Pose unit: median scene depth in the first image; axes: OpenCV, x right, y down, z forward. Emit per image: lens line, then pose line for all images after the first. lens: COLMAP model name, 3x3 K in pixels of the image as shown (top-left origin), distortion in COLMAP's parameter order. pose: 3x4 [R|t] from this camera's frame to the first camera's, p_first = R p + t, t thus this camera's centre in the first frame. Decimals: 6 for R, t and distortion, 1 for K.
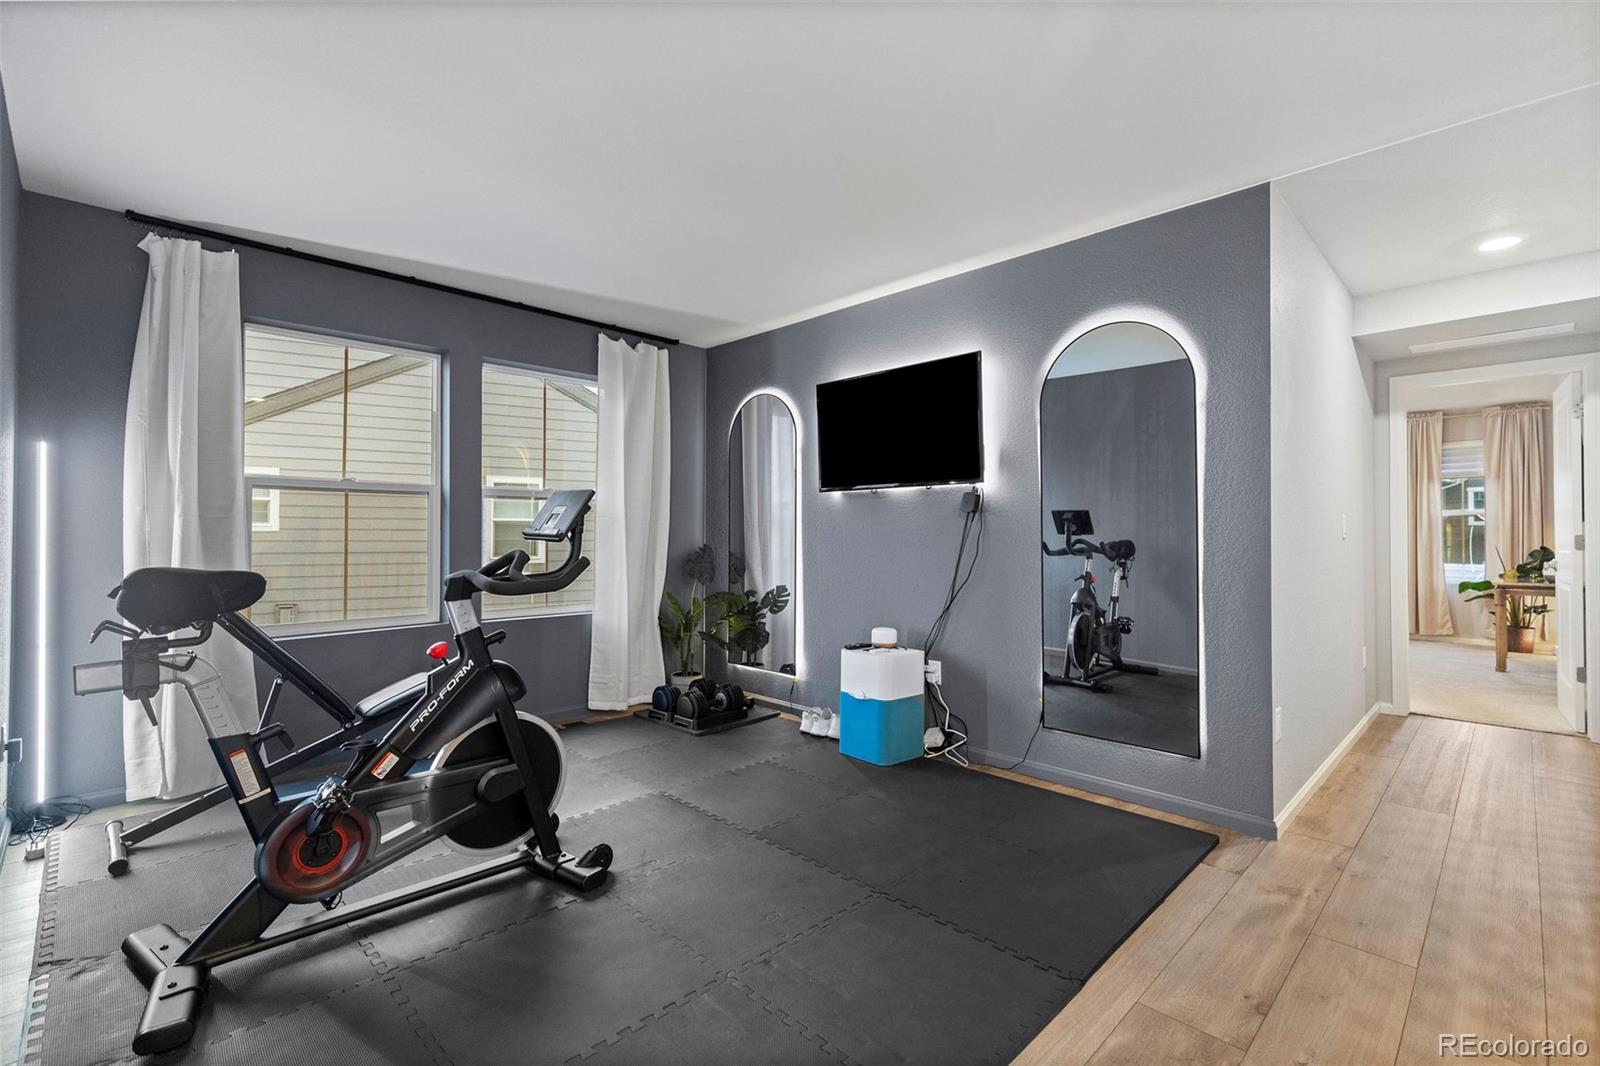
lens RADIAL K [[718.1, 0, 799.2], [0, 718.1, 526.8], [0, 0, 1]] dist [0.009199, -0.001275]
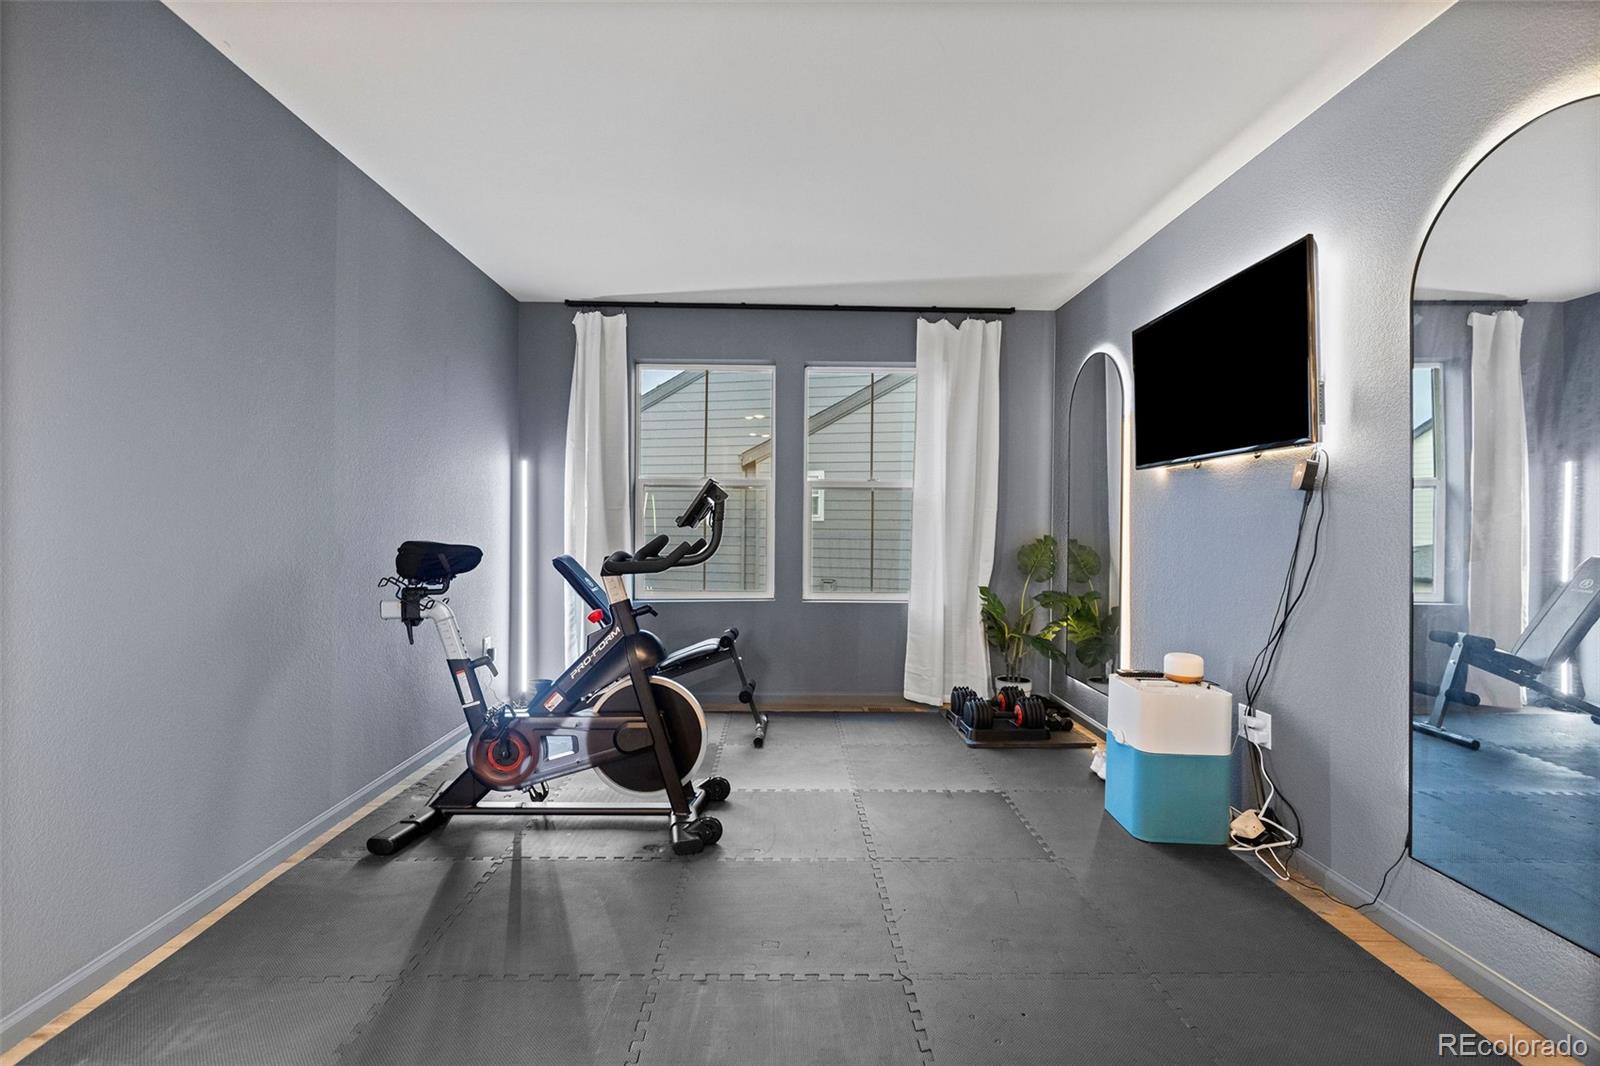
lens RADIAL K [[718.1, 0, 800.2], [0, 718.1, 526.9], [0, 0, 1]] dist [0.009199, -0.001275]
pose [[0.724776, 0.007968, -0.688939, 0.340054], [0.000302, 0.999929, 0.011883, 0.004359], [0.688985, -0.008821, 0.724722, 0.212476]]
